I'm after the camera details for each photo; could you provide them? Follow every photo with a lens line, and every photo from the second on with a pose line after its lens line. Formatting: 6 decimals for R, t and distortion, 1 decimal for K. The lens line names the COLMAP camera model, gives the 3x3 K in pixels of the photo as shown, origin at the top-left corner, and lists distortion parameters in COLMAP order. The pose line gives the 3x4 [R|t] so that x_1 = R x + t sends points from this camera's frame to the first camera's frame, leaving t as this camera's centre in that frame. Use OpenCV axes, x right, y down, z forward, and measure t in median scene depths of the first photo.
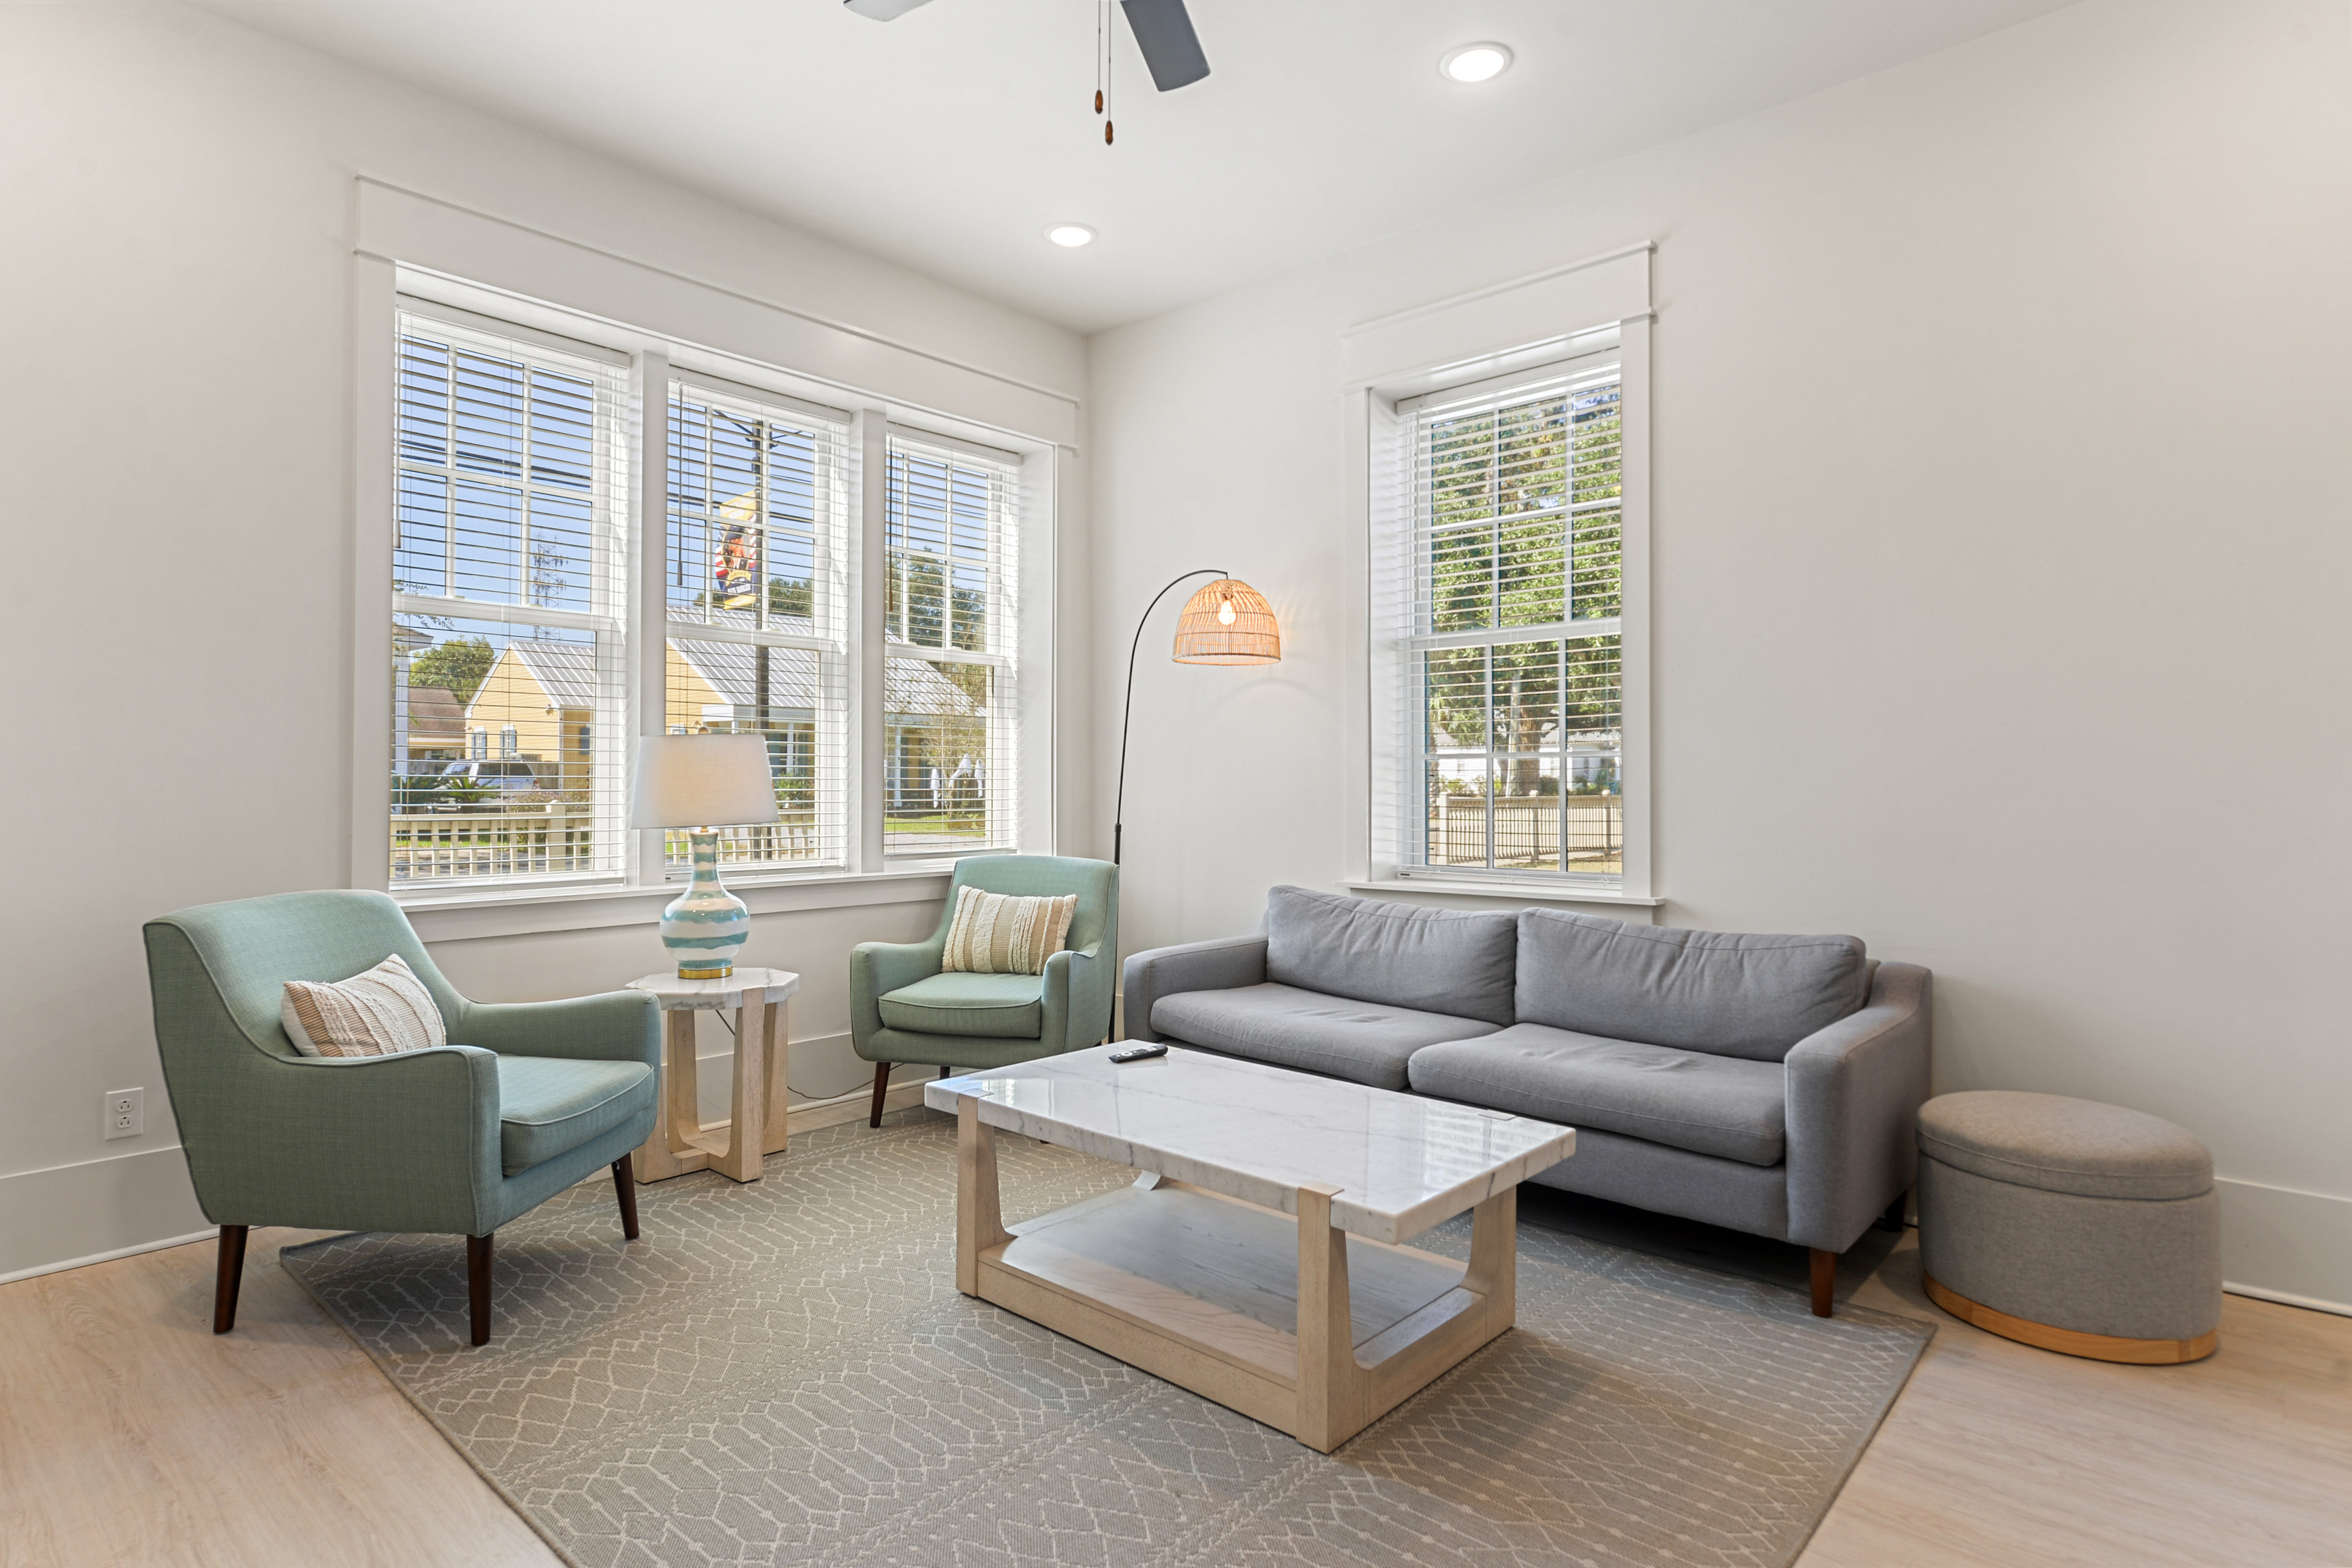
lens RADIAL K [[1237.3, 0, 1169.2], [0, 1237.3, 774.7], [0, 0, 1]] dist [0.005729, 0.000315]
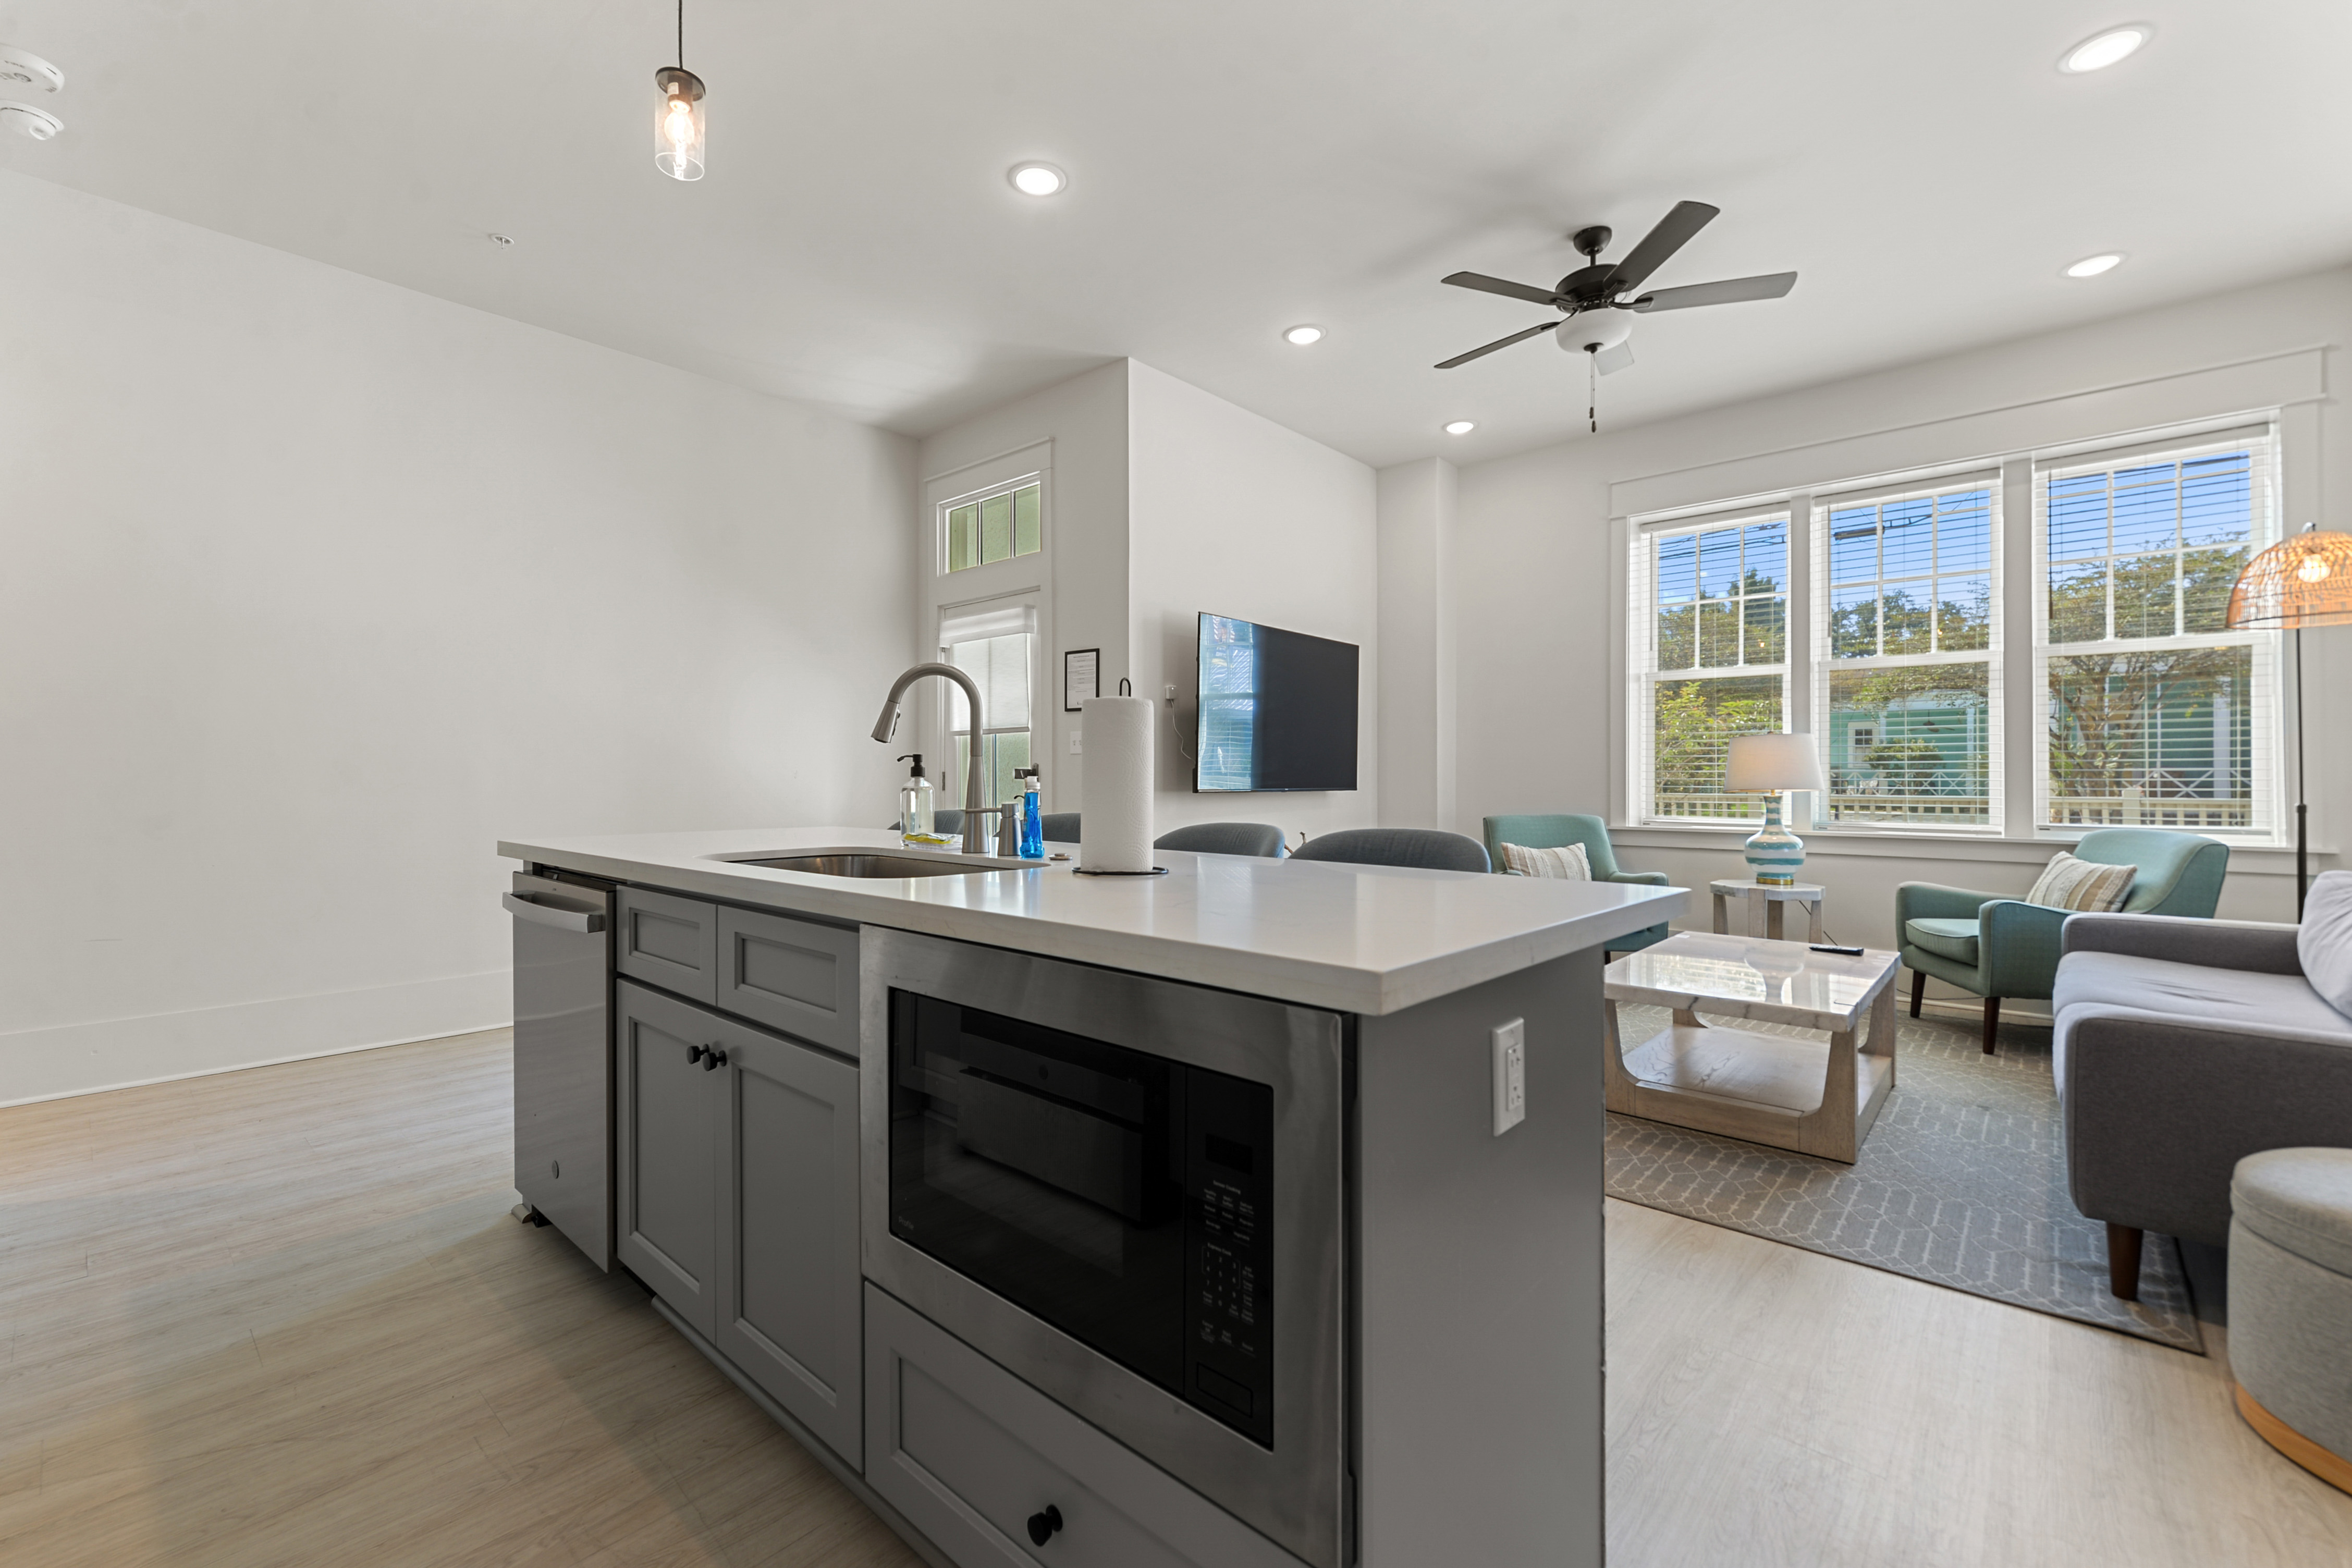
lens RADIAL K [[982.1, 0, 1139.3], [0, 982.1, 771.2], [0, 0, 1]] dist [0.001071, -0.000534]
pose [[-0.012576, -0.011000, -0.999860, 0.859746], [0.003694, 0.999932, -0.011048, 0.024063], [0.999914, -0.003832, -0.012534, 0.168227]]
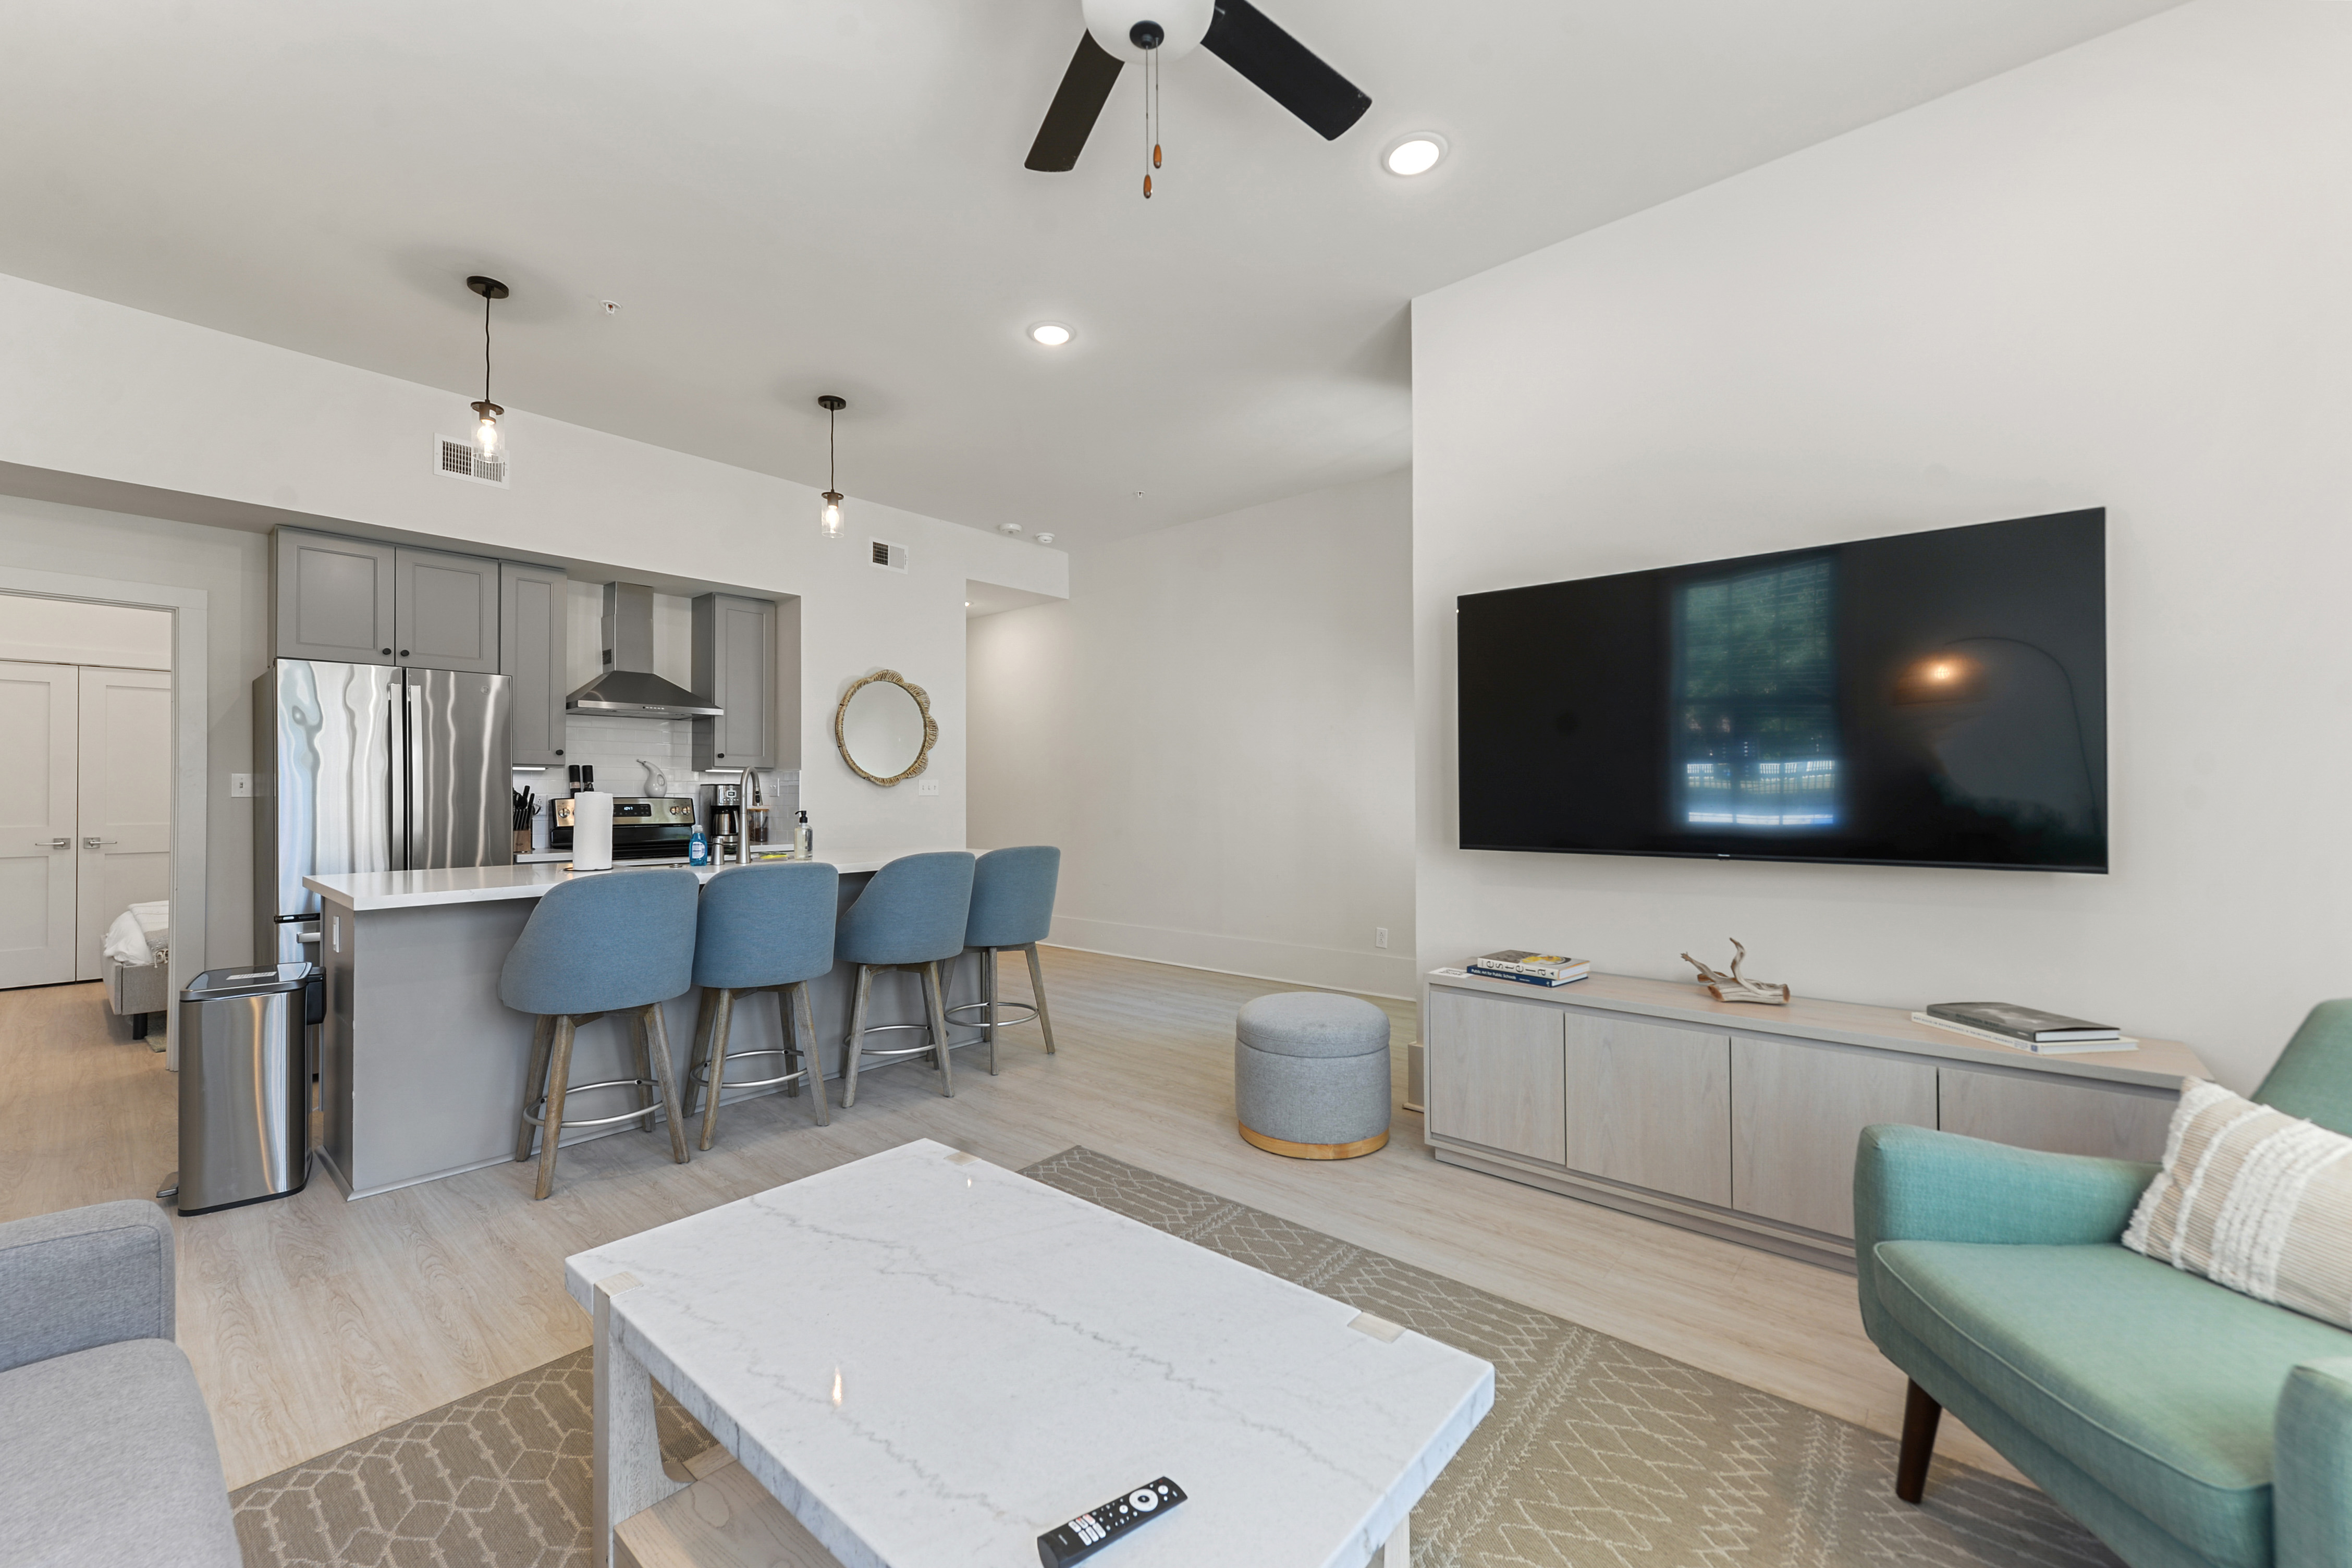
lens RADIAL K [[935.2, 0, 1172.7], [0, 935.2, 786.1], [0, 0, 1]] dist [0.002616, 0.000073]
pose [[-0.999423, -0.009023, -0.032739, -0.023946], [-0.008546, 0.999856, -0.014675, -0.003075], [0.032867, -0.014387, -0.999356, 1.002237]]
